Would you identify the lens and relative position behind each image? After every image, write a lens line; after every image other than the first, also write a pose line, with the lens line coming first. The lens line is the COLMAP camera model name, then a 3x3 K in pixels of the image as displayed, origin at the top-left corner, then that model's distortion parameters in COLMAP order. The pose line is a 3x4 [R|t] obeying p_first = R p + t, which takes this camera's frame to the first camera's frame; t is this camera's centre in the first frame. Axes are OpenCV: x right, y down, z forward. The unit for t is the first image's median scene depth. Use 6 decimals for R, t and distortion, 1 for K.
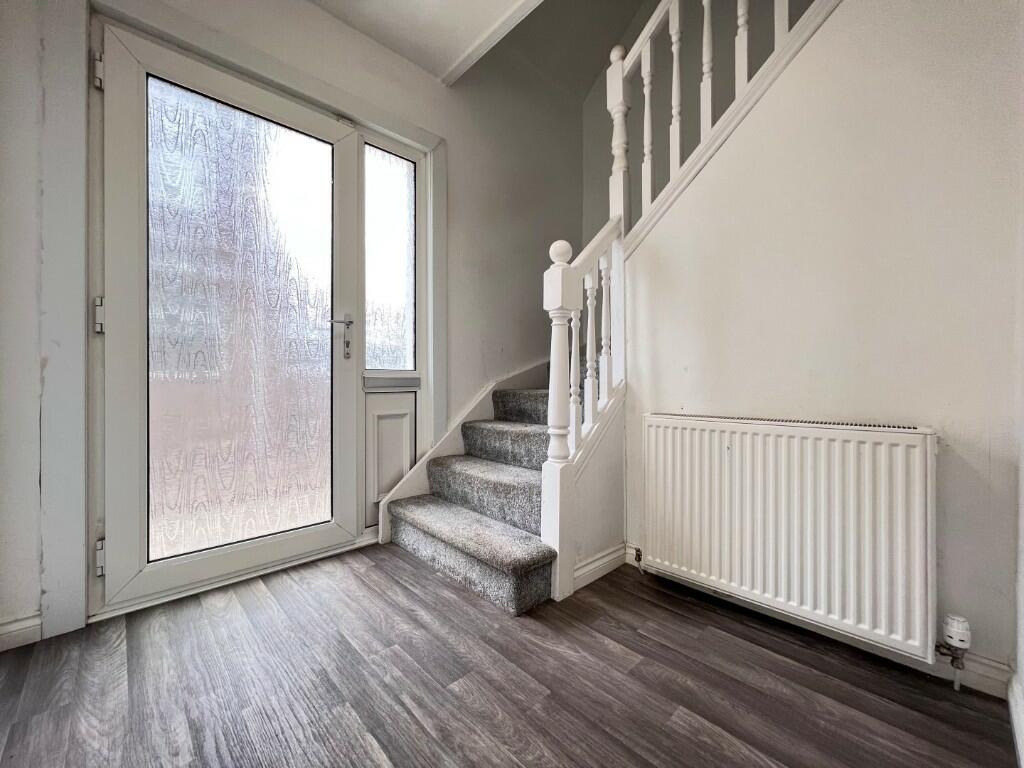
lens RADIAL K [[411.5, 0, 509.3], [0, 411.5, 382.6], [0, 0, 1]] dist [-0.000701, -0.000005]
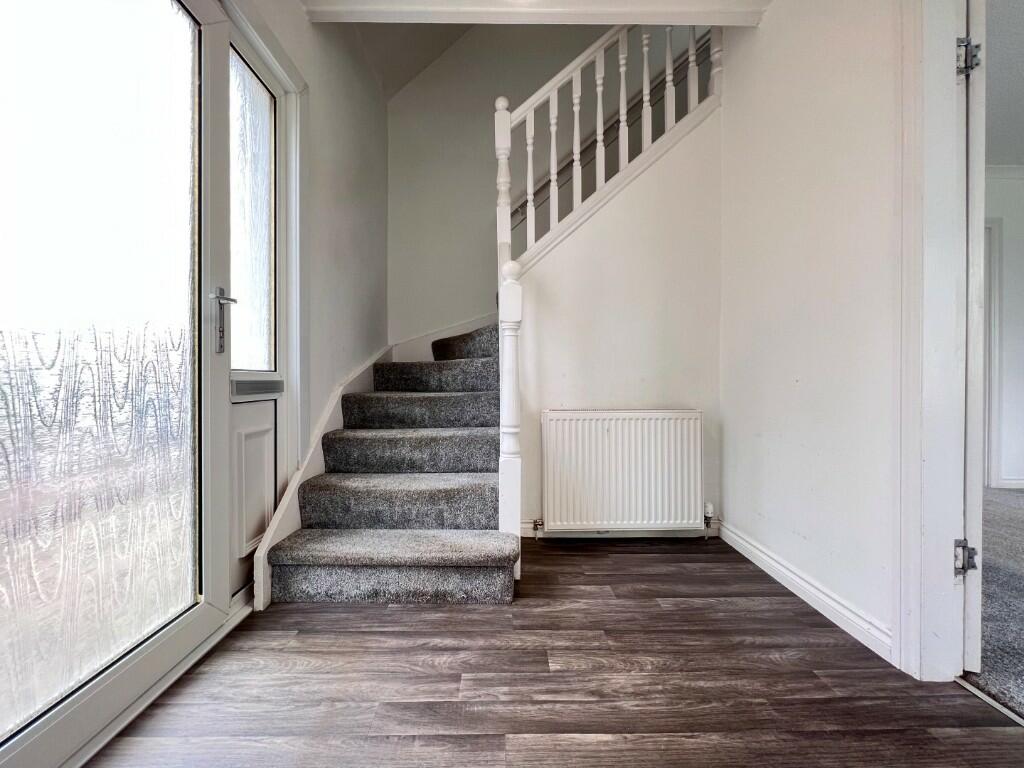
lens RADIAL K [[411.5, 0, 509.3], [0, 411.5, 382.6], [0, 0, 1]] dist [-0.000701, -0.000005]
pose [[0.677822, -0.002991, 0.735220, -0.673275], [0.002132, 0.999996, 0.002102, -0.013056], [-0.735223, 0.000142, 0.677825, 0.228978]]
